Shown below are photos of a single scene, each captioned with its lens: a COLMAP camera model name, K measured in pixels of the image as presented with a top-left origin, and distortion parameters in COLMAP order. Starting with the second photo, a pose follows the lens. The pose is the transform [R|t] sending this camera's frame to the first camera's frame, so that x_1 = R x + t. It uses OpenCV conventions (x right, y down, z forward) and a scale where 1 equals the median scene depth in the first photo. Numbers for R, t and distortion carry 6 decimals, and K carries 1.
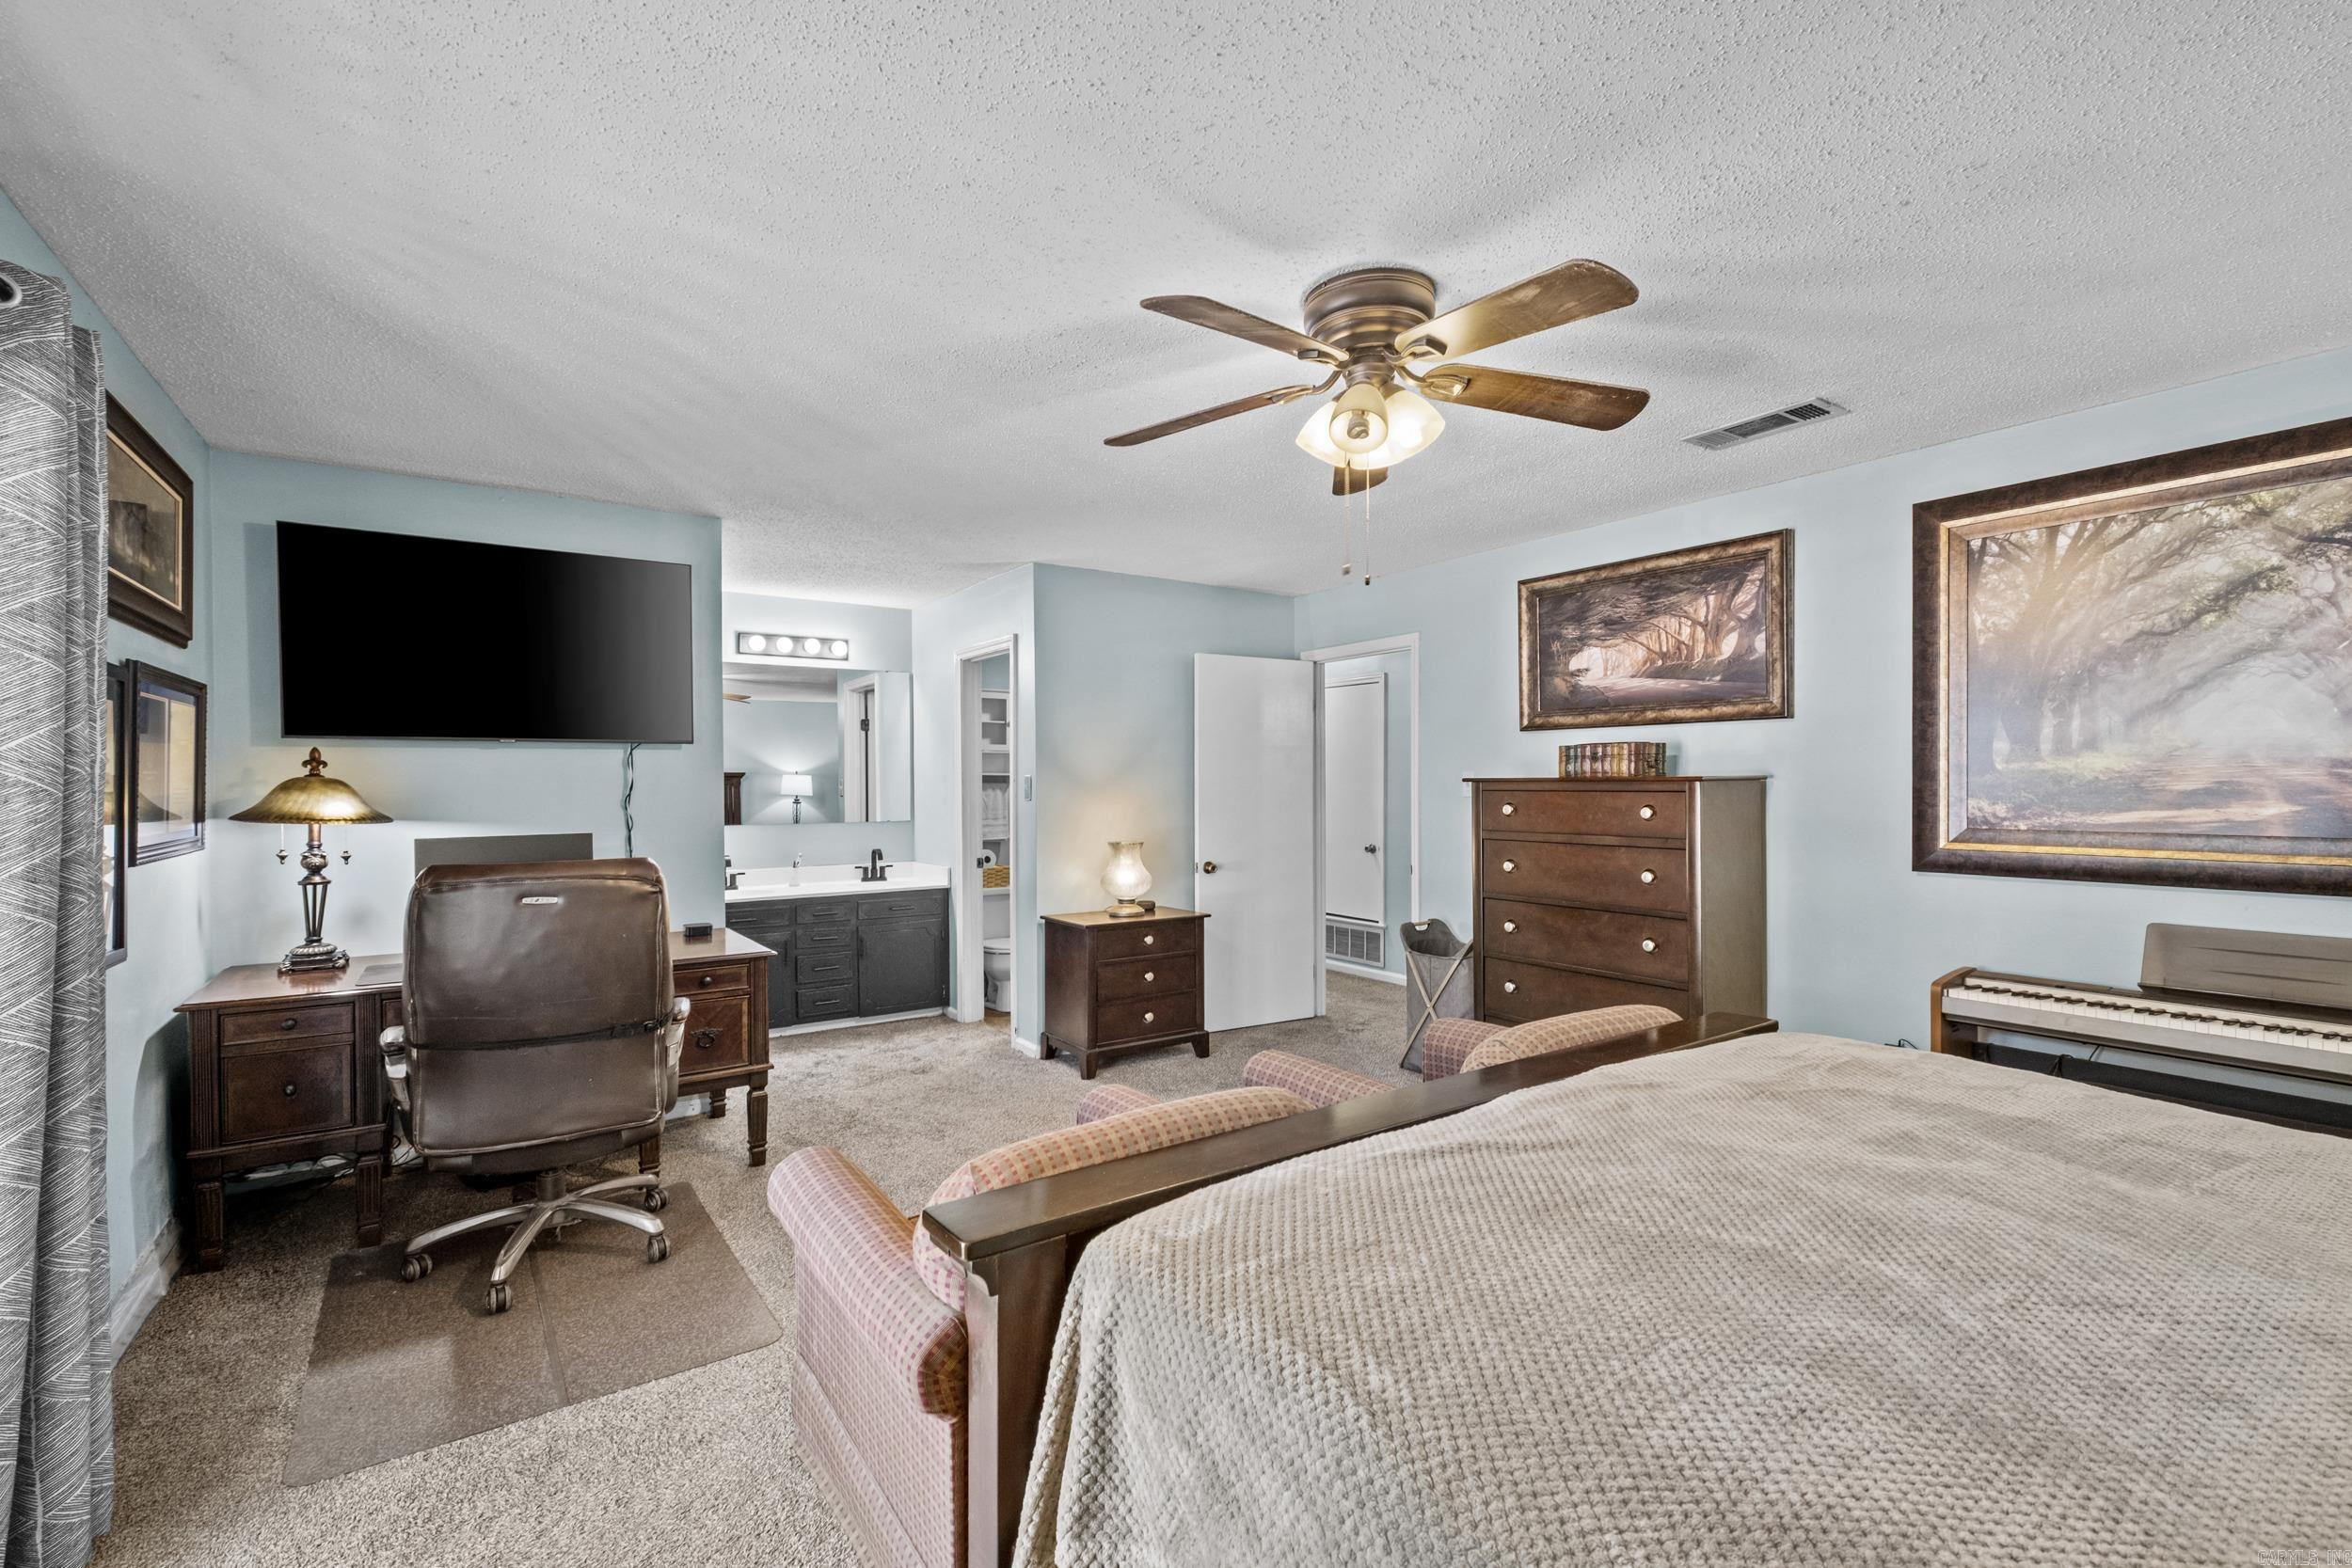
lens RADIAL K [[1021.1, 0, 1169.4], [0, 1021.1, 776.6], [0, 0, 1]] dist [0.001351, -0.000170]
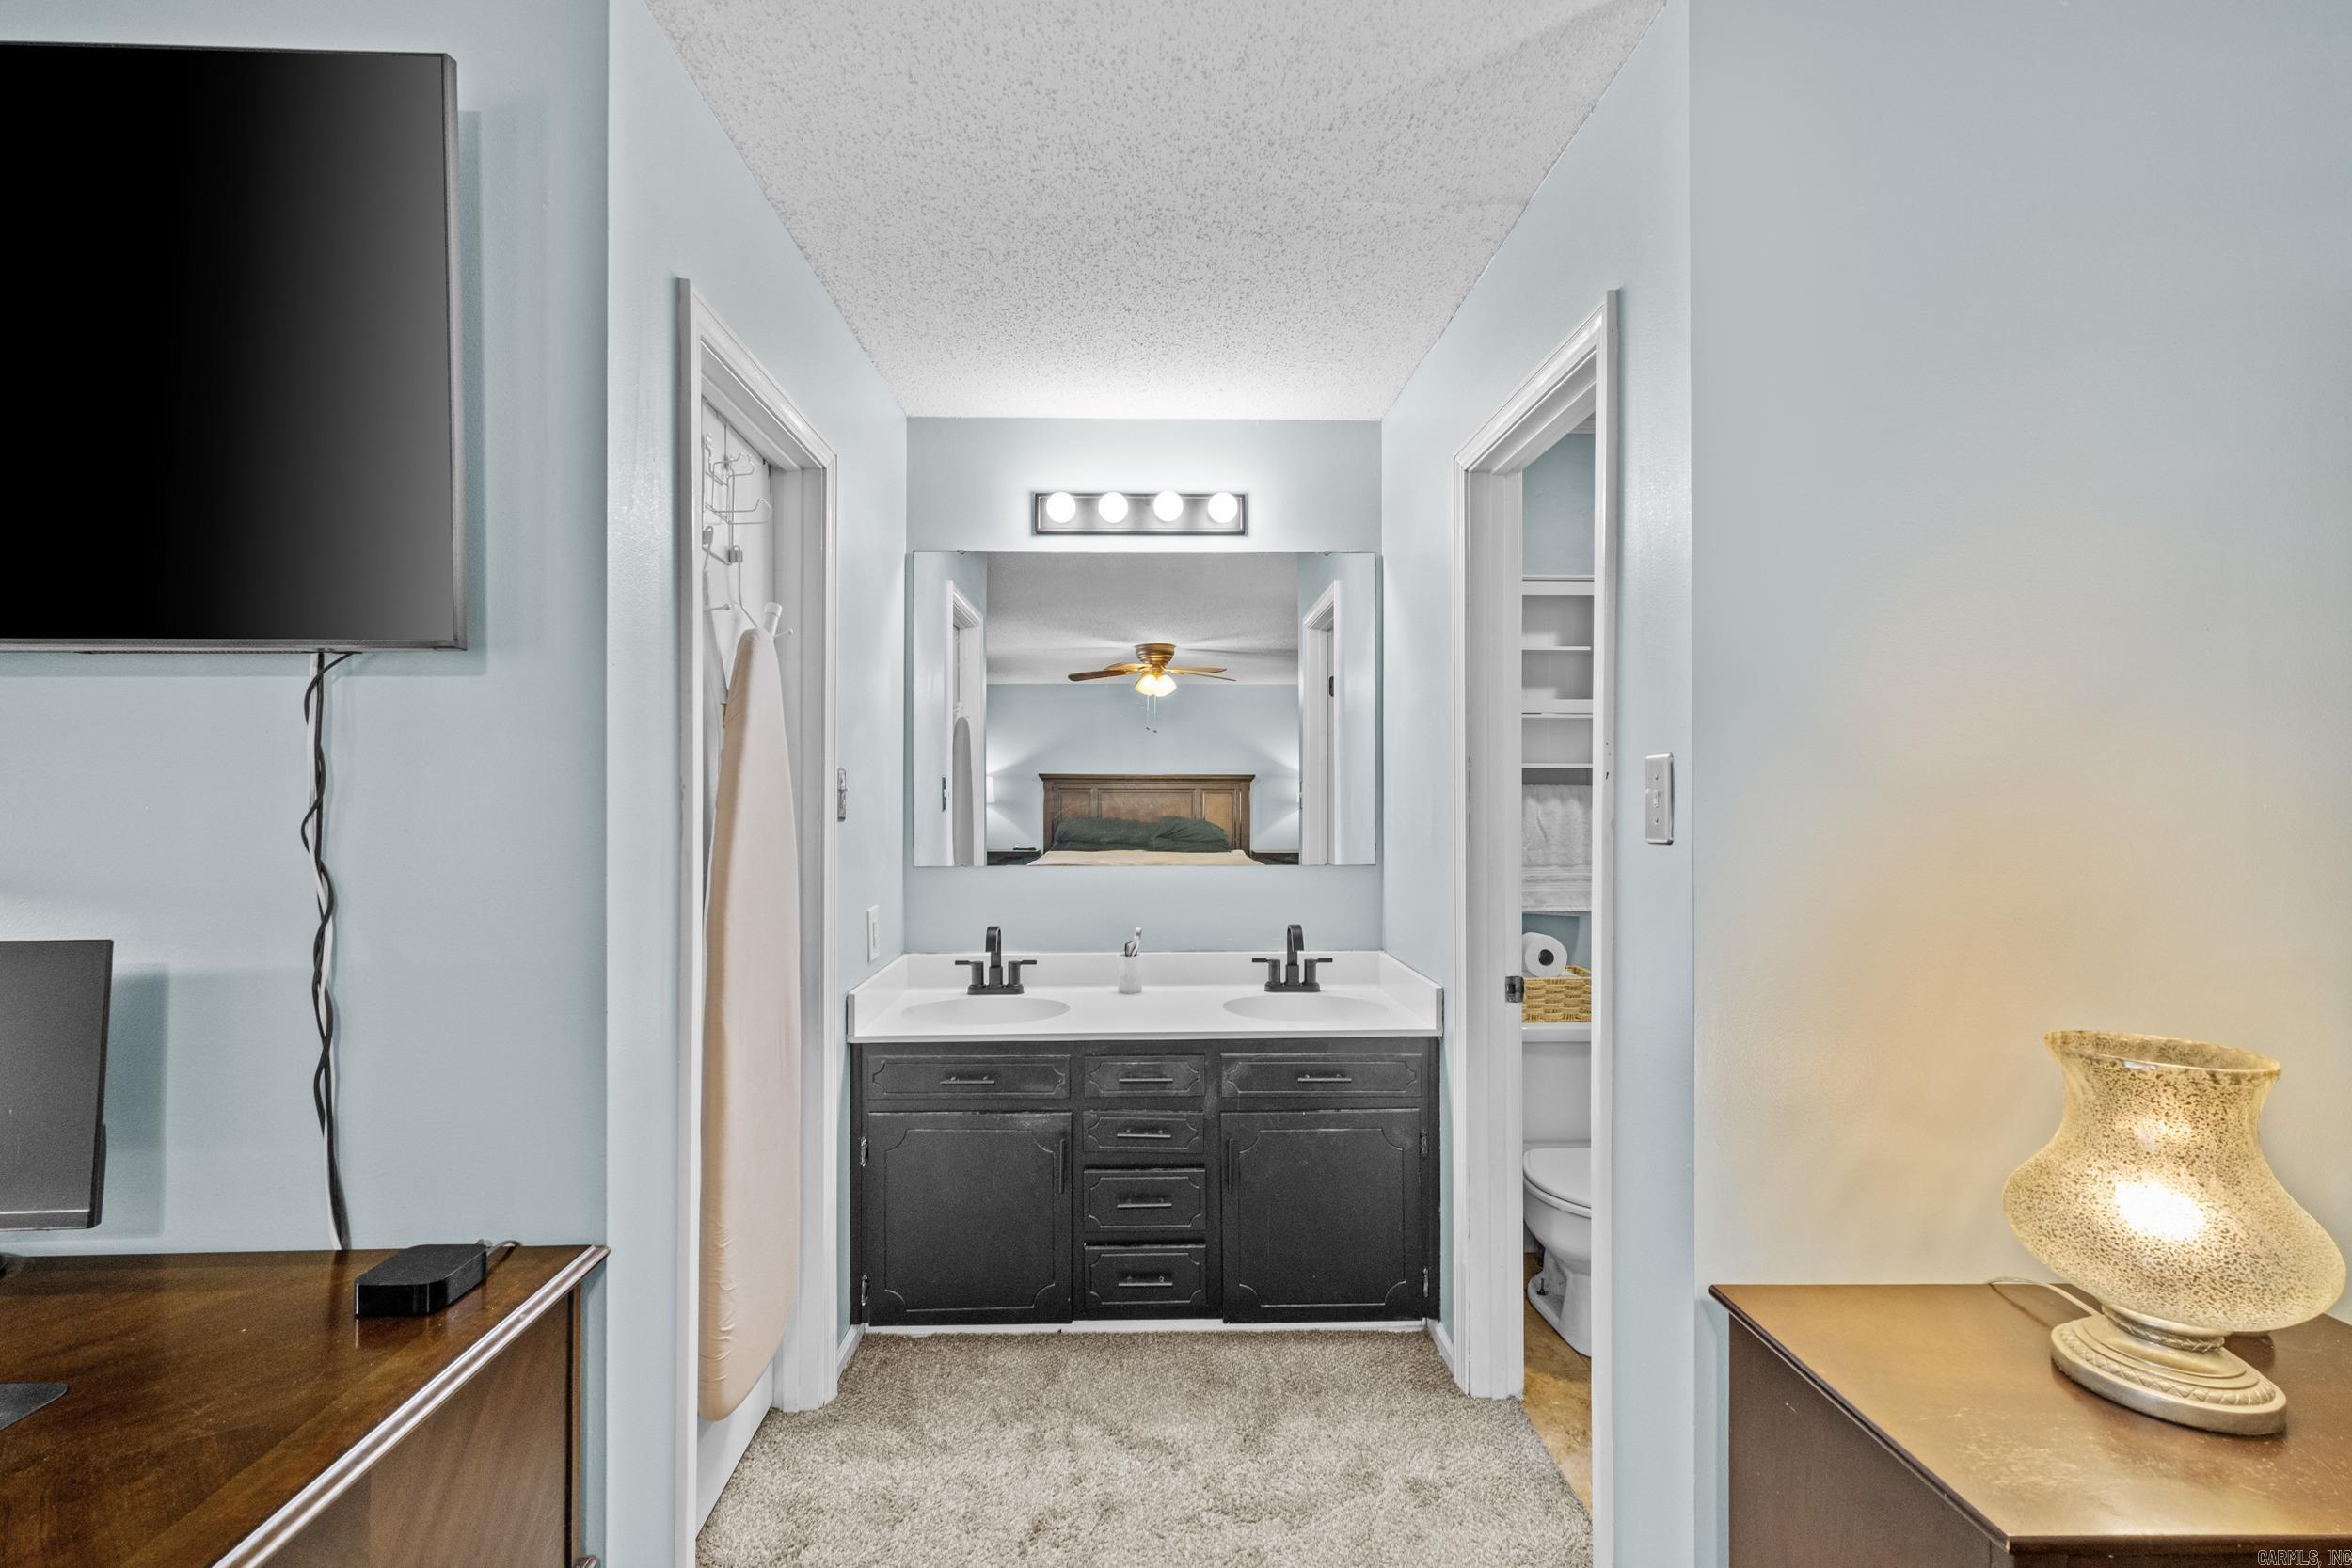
lens RADIAL K [[1021.1, 0, 1169.4], [0, 1021.1, 776.6], [0, 0, 1]] dist [0.001351, -0.000170]
pose [[0.850069, -0.001260, -0.526670, -0.086788], [-0.001845, 0.999984, -0.005369, 0.005224], [0.526668, 0.005536, 0.850053, 0.576497]]
